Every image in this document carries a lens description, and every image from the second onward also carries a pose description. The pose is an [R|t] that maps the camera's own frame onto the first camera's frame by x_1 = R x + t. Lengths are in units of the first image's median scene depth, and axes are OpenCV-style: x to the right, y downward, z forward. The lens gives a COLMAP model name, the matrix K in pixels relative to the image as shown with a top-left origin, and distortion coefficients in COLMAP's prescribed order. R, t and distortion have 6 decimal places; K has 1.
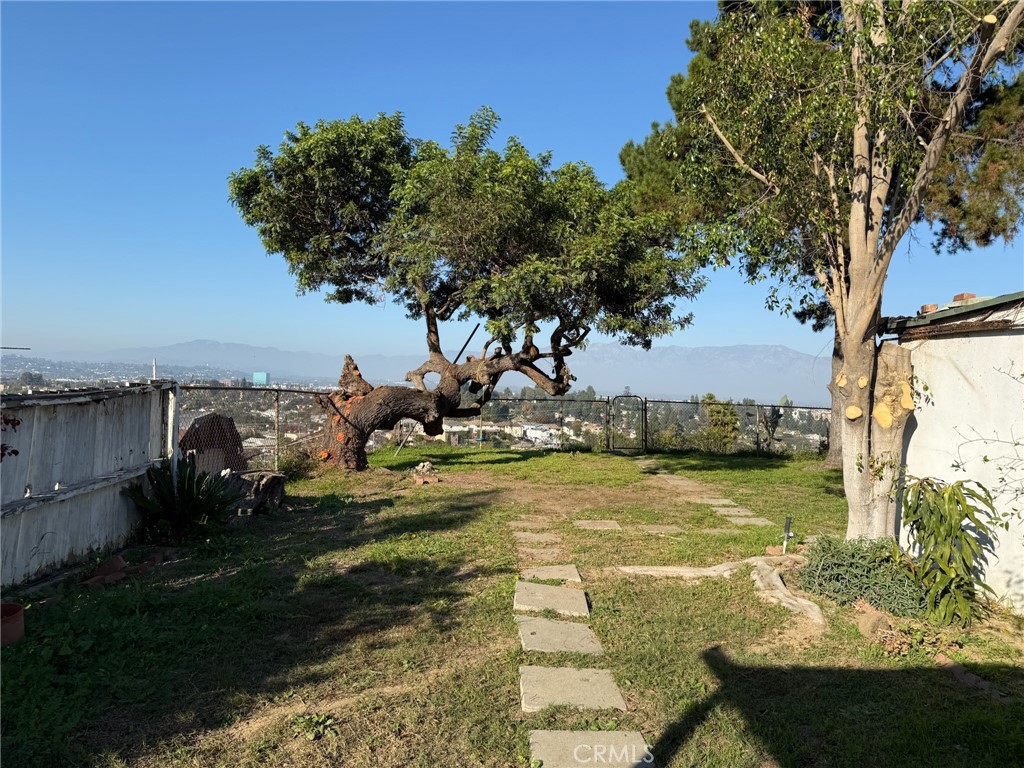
lens RADIAL K [[717.4, 0, 513.8], [0, 717.4, 389.2], [0, 0, 1]] dist [0.066565, -0.083068]
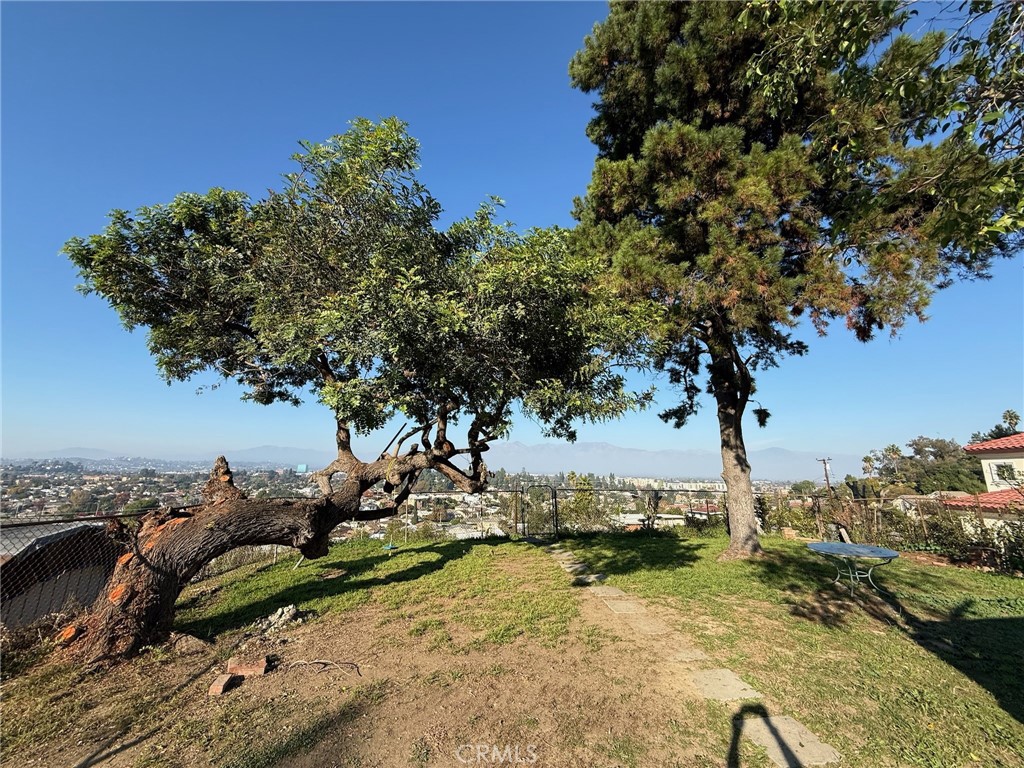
lens RADIAL K [[407.9, 0, 508.7], [0, 407.9, 382.8], [0, 0, 1]] dist [0.003653, -0.000813]
pose [[0.992255, -0.000472, 0.124216, 0.030150], [0.026499, 0.977778, -0.207964, -0.016896], [-0.121357, 0.209645, 0.970217, 0.350048]]
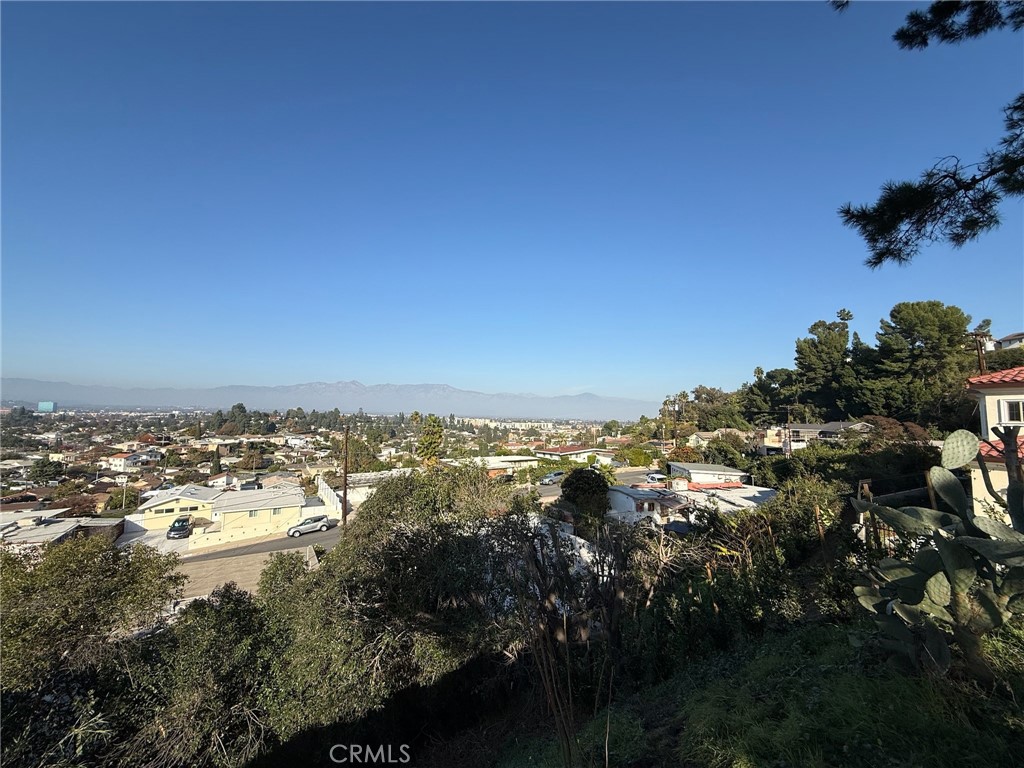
lens RADIAL K [[407.9, 0, 509.3], [0, 407.9, 386.0], [0, 0, 1]] dist [0.003653, -0.000813]
pose [[0.874857, 0.008185, 0.484312, 0.157476], [0.018806, 0.998529, -0.050848, -0.005009], [-0.484016, 0.053593, 0.873416, 1.070657]]
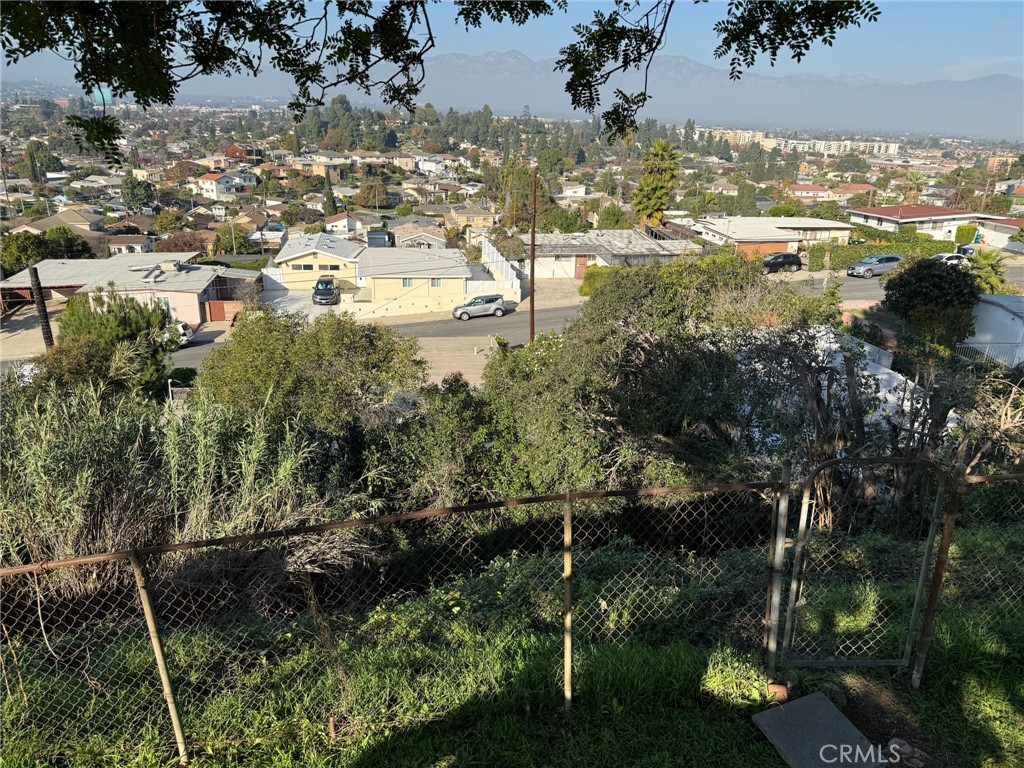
lens RADIAL K [[717.4, 0, 514.1], [0, 717.4, 390.0], [0, 0, 1]] dist [0.066565, -0.083068]
pose [[0.989791, -0.056939, 0.130658, 0.035574], [0.005557, 0.931454, 0.363817, -0.089903], [-0.142417, -0.359377, 0.922261, 0.883193]]
